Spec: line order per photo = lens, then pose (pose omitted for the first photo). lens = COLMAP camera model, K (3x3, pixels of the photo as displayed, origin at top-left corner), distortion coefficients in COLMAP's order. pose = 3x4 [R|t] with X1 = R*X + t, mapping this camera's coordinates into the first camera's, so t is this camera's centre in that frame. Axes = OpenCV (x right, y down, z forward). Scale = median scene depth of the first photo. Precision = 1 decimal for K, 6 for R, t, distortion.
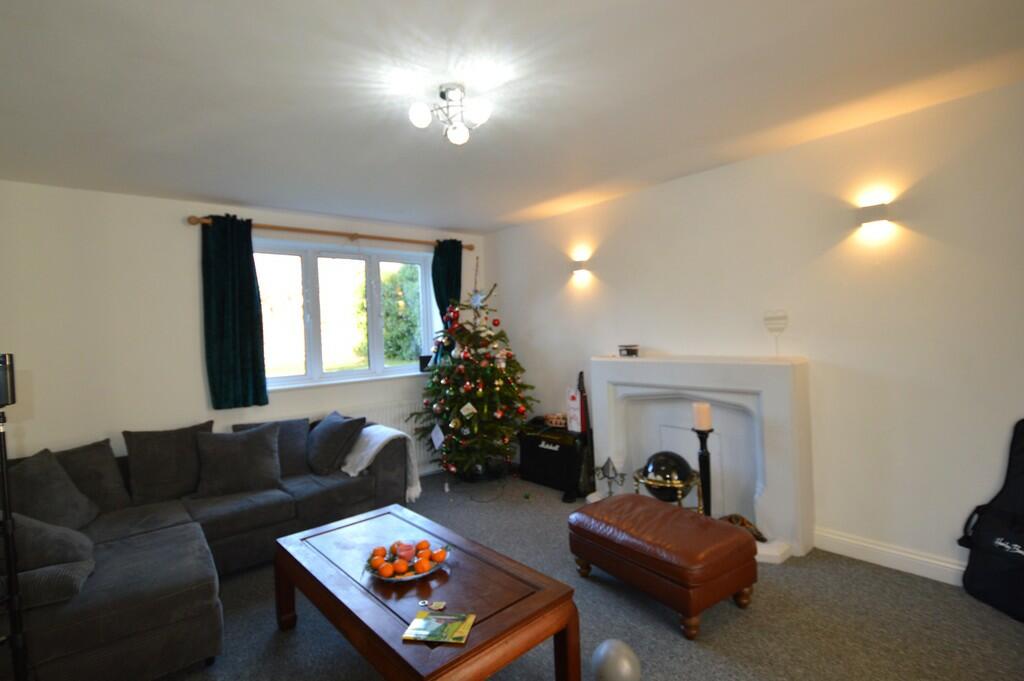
lens RADIAL K [[494.2, 0, 513.8], [0, 494.2, 328.6], [0, 0, 1]] dist [0.005127, -0.000134]
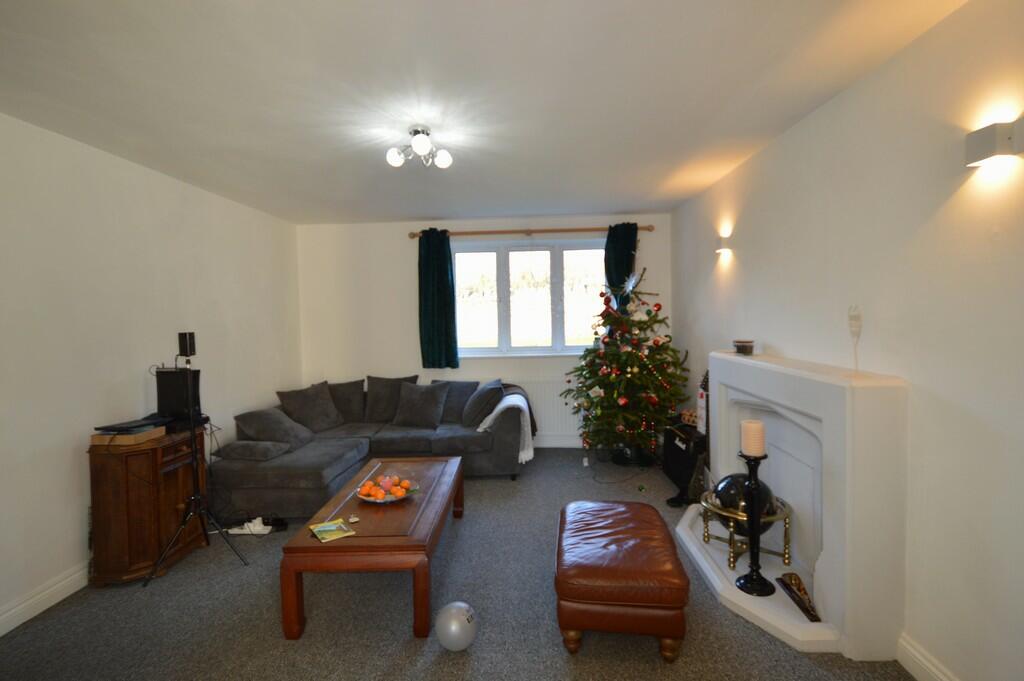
lens RADIAL K [[494.2, 0, 513.8], [0, 494.2, 328.6], [0, 0, 1]] dist [0.005127, -0.000134]
pose [[0.729163, 0.045440, -0.682830, 0.496129], [-0.003706, 0.998041, 0.062459, -0.035207], [0.684330, -0.043012, 0.727902, 0.132751]]
